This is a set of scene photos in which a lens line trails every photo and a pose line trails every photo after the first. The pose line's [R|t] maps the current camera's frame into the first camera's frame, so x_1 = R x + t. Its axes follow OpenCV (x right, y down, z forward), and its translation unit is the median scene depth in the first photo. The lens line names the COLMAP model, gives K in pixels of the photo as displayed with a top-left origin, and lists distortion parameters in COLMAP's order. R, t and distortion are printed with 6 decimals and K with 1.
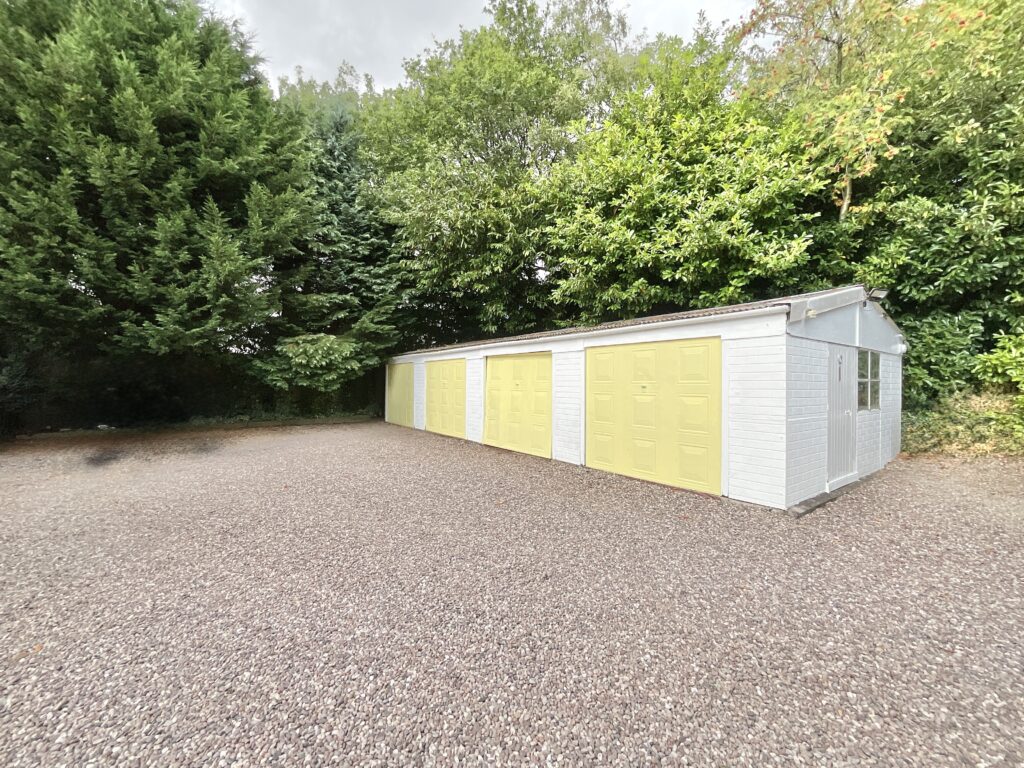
lens RADIAL K [[417.1, 0, 512.8], [0, 417.1, 382.7], [0, 0, 1]] dist [0.004499, -0.000797]
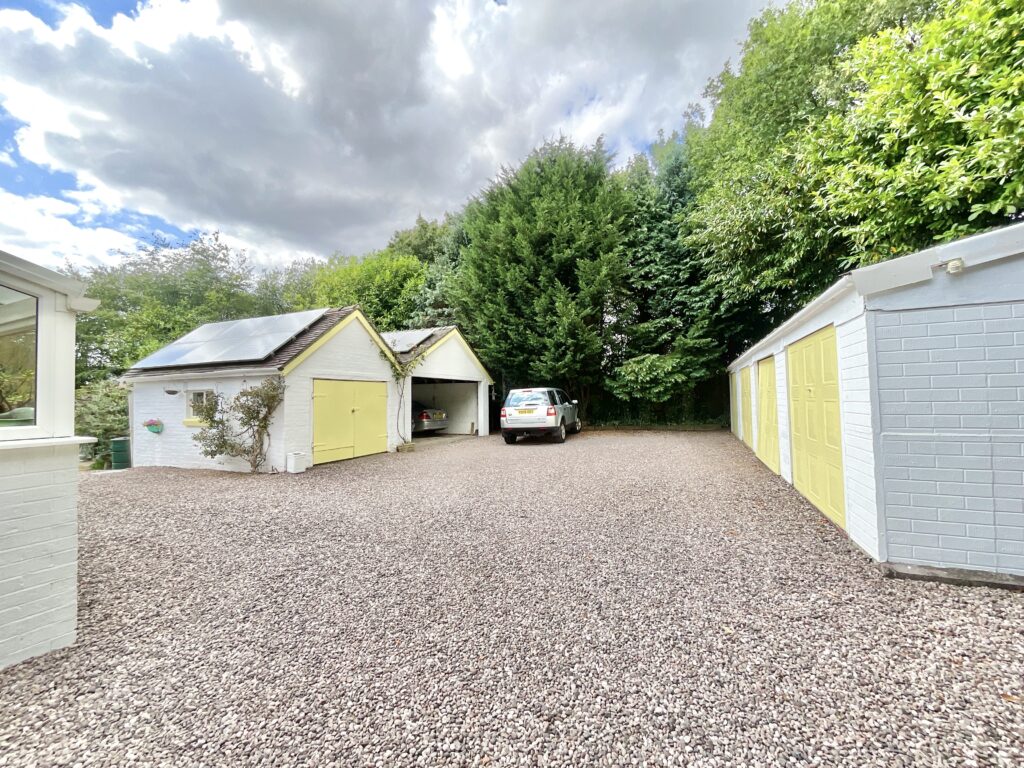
lens RADIAL K [[417.1, 0, 513.3], [0, 417.1, 386.8], [0, 0, 1]] dist [0.004499, -0.000797]
pose [[0.511022, -0.041425, -0.858569, 0.378036], [0.026013, 0.999126, -0.032724, 0.006682], [0.859174, -0.005611, 0.511653, 0.041167]]
